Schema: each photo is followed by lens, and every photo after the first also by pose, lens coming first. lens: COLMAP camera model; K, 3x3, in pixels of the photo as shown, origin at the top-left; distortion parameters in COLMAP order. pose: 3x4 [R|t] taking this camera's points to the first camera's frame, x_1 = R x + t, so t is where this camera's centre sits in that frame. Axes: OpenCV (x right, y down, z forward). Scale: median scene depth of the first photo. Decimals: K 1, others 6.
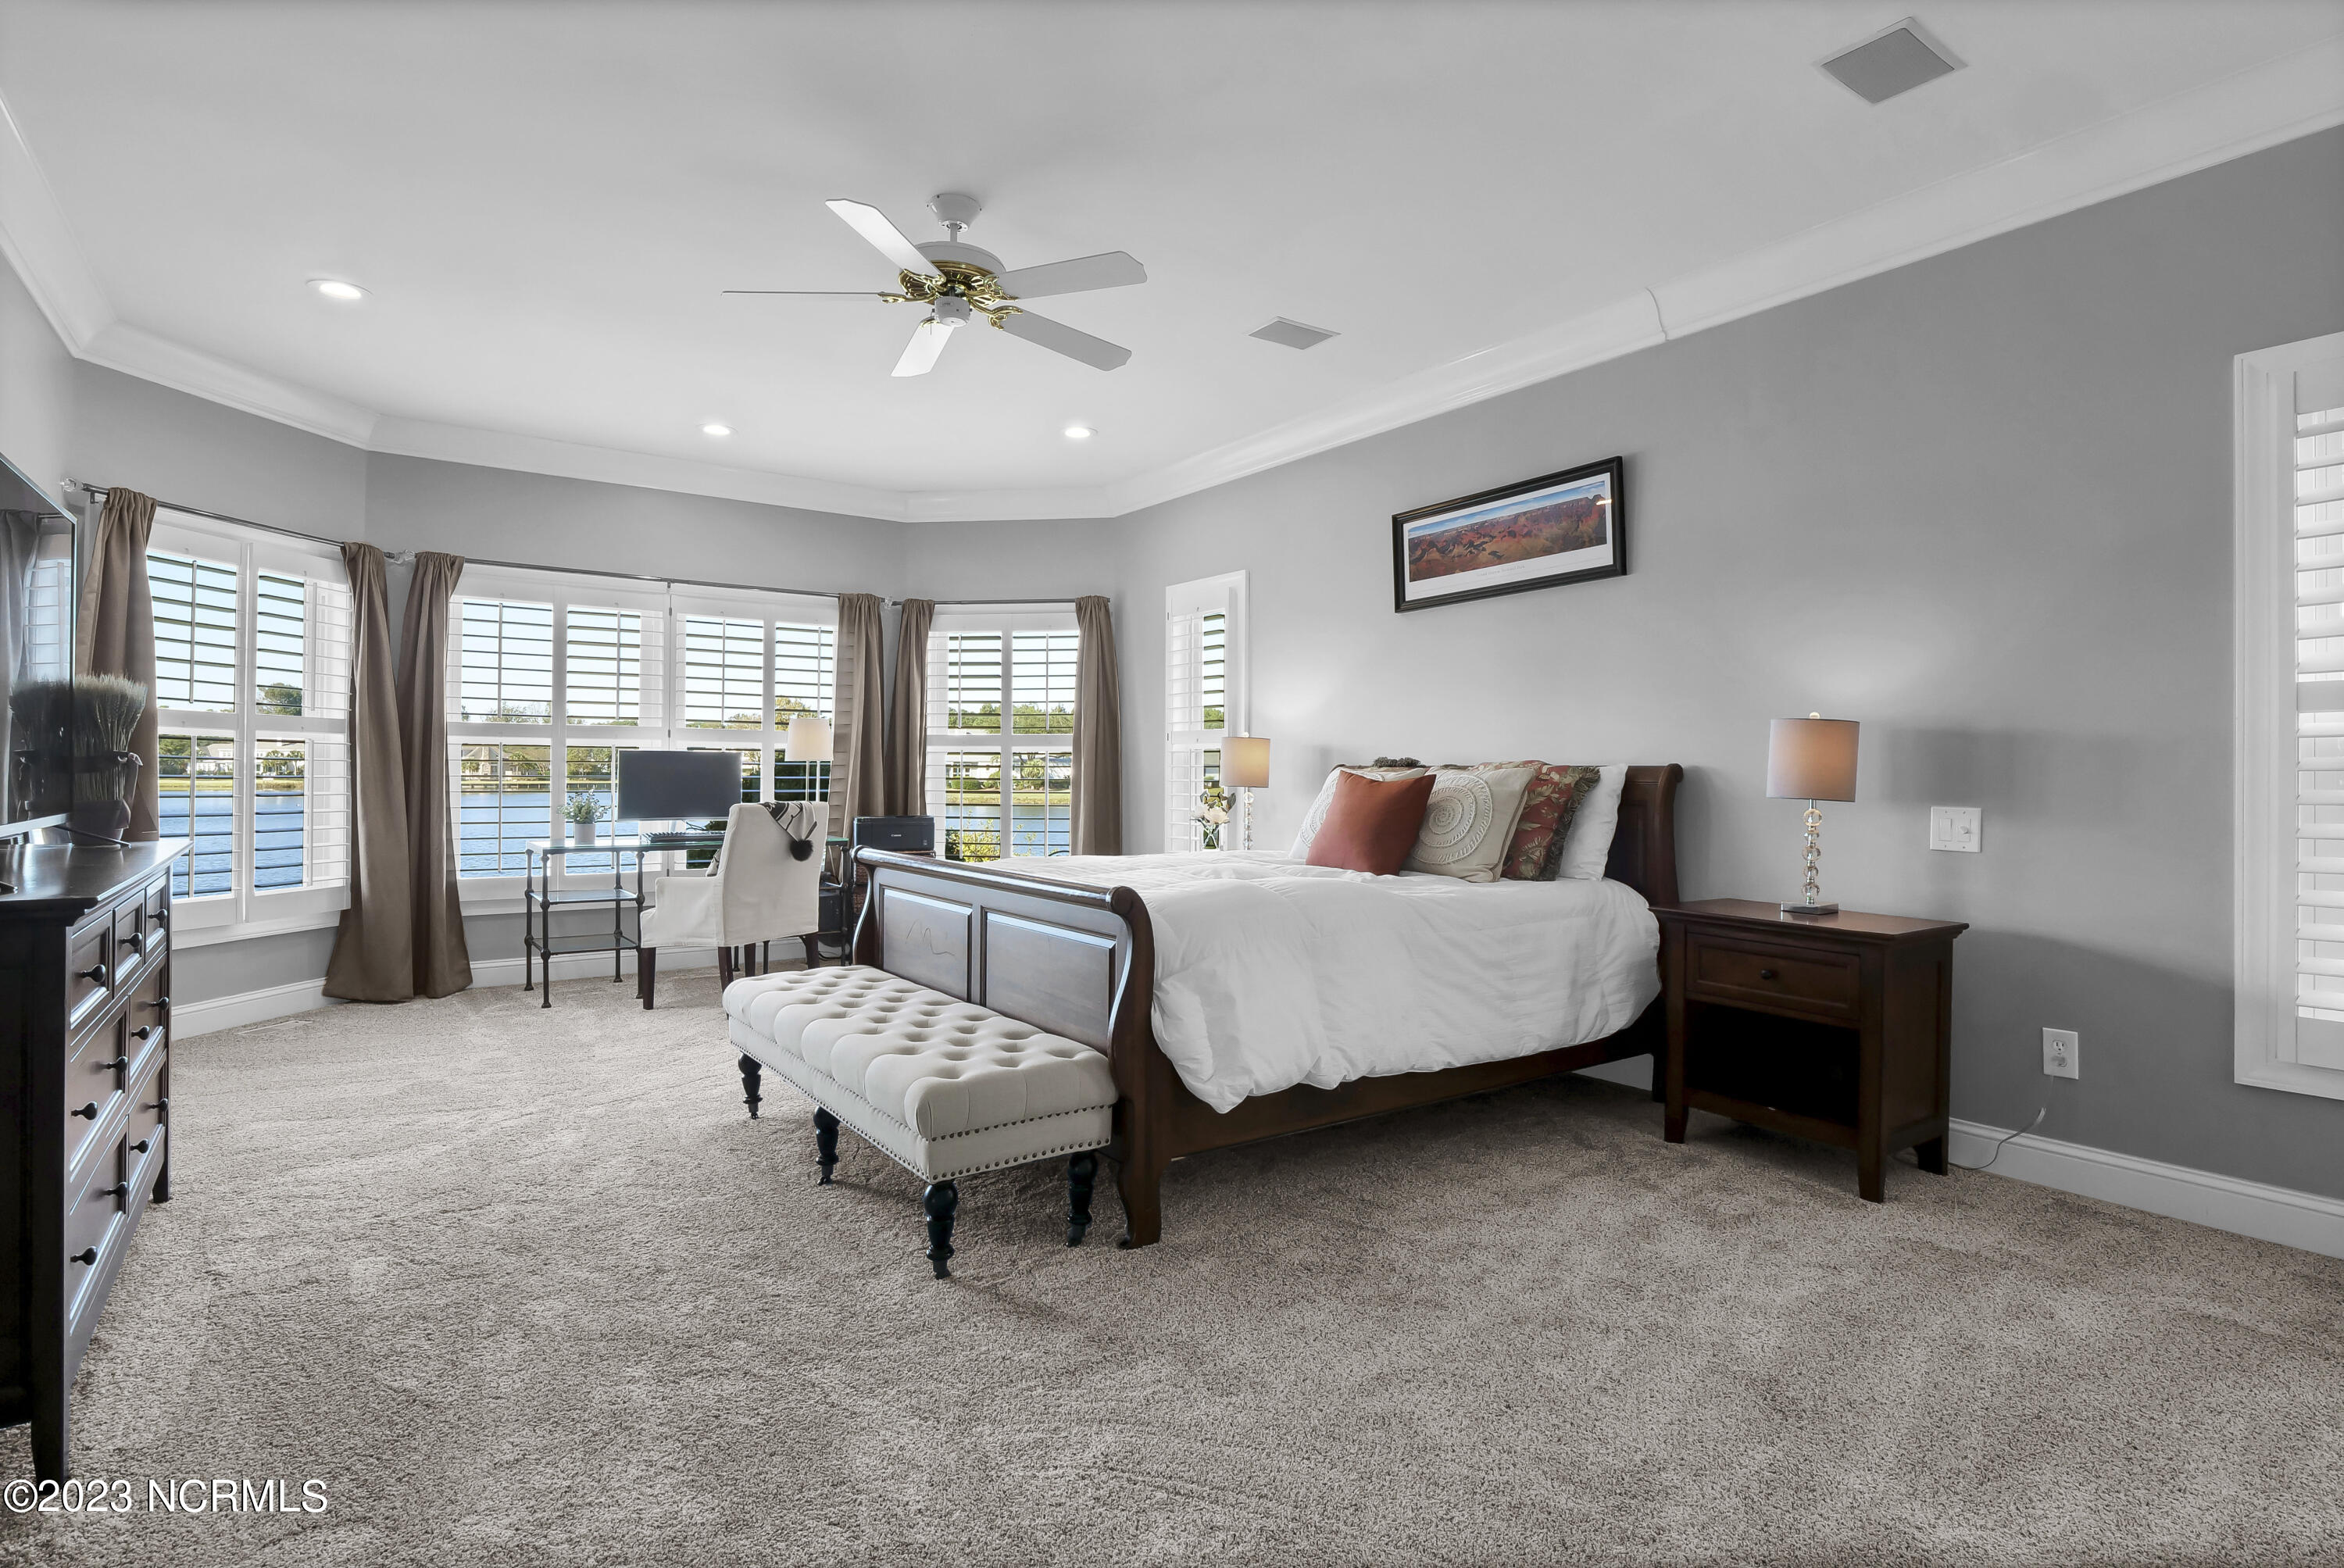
lens RADIAL K [[1170.2, 0, 1161.8], [0, 1170.2, 777.5], [0, 0, 1]] dist [-0.019817, 0.002412]
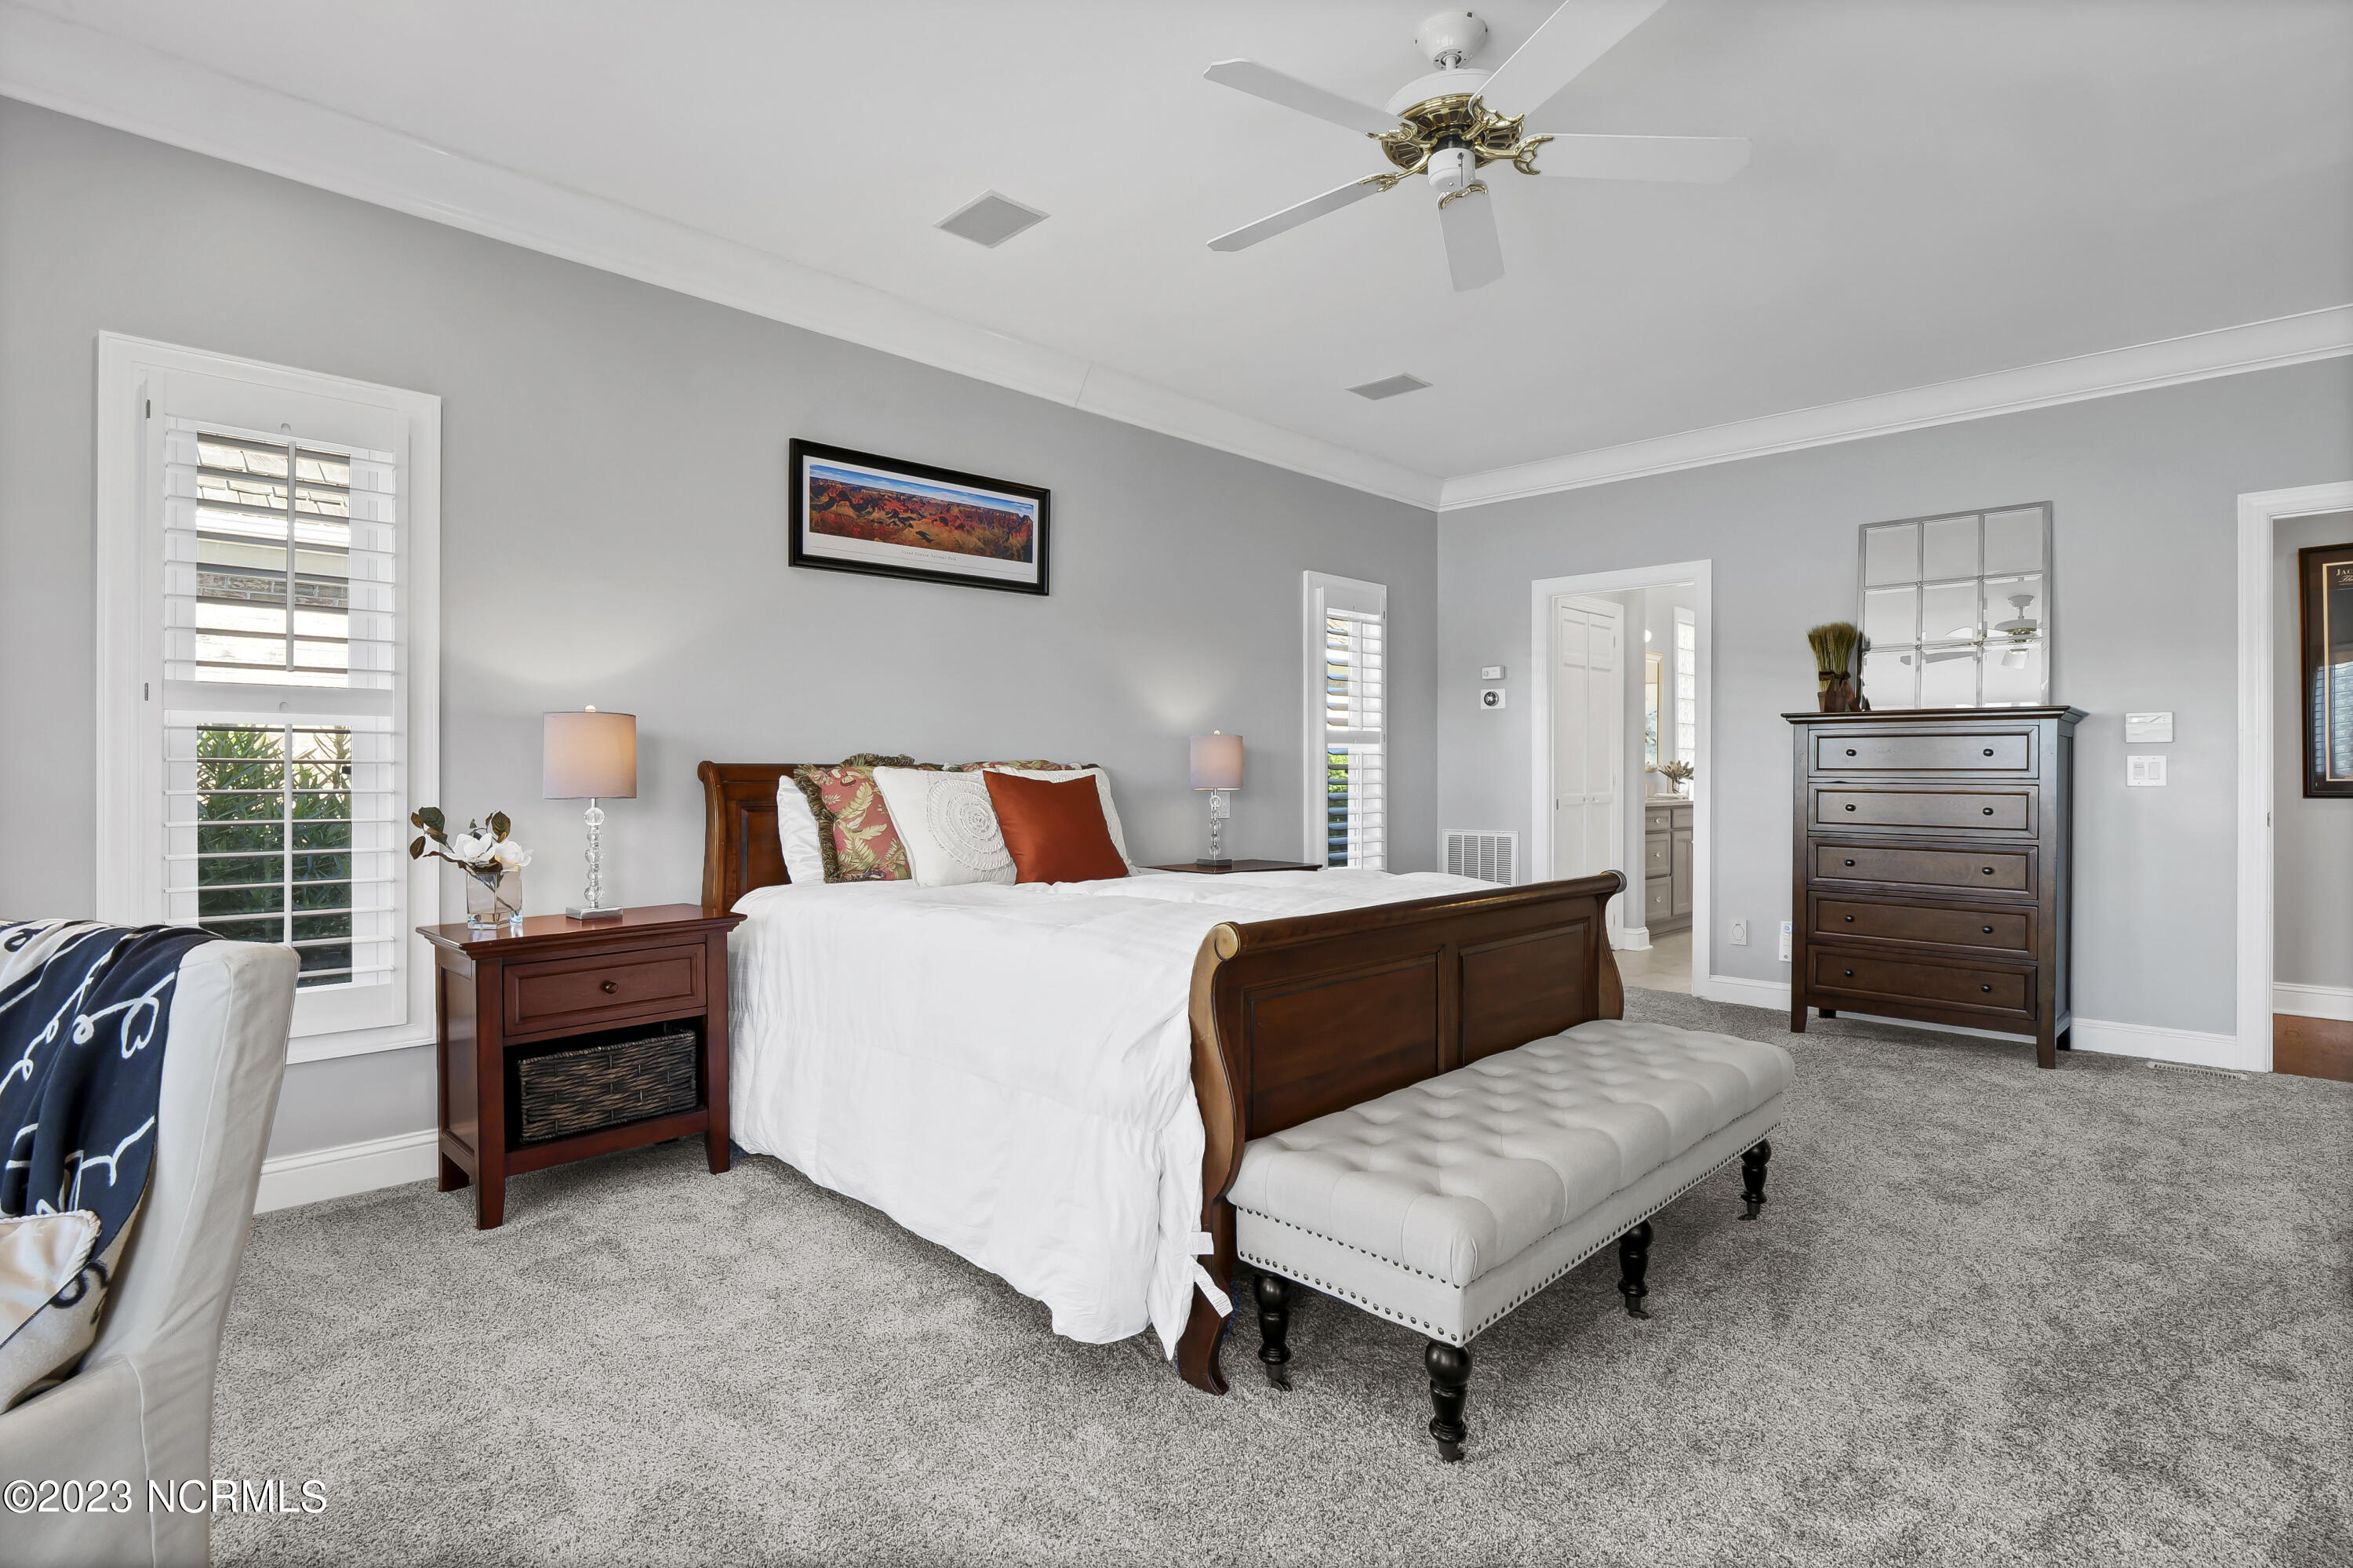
lens RADIAL K [[1174.8, 0, 1173.4], [0, 1174.8, 776.8], [0, 0, 1]] dist [-0.019817, 0.002412]
pose [[-0.165127, -0.008001, 0.986240, -0.675664], [-0.000951, 0.999968, 0.007953, -0.007674], [-0.986272, 0.000375, -0.165129, 0.973751]]
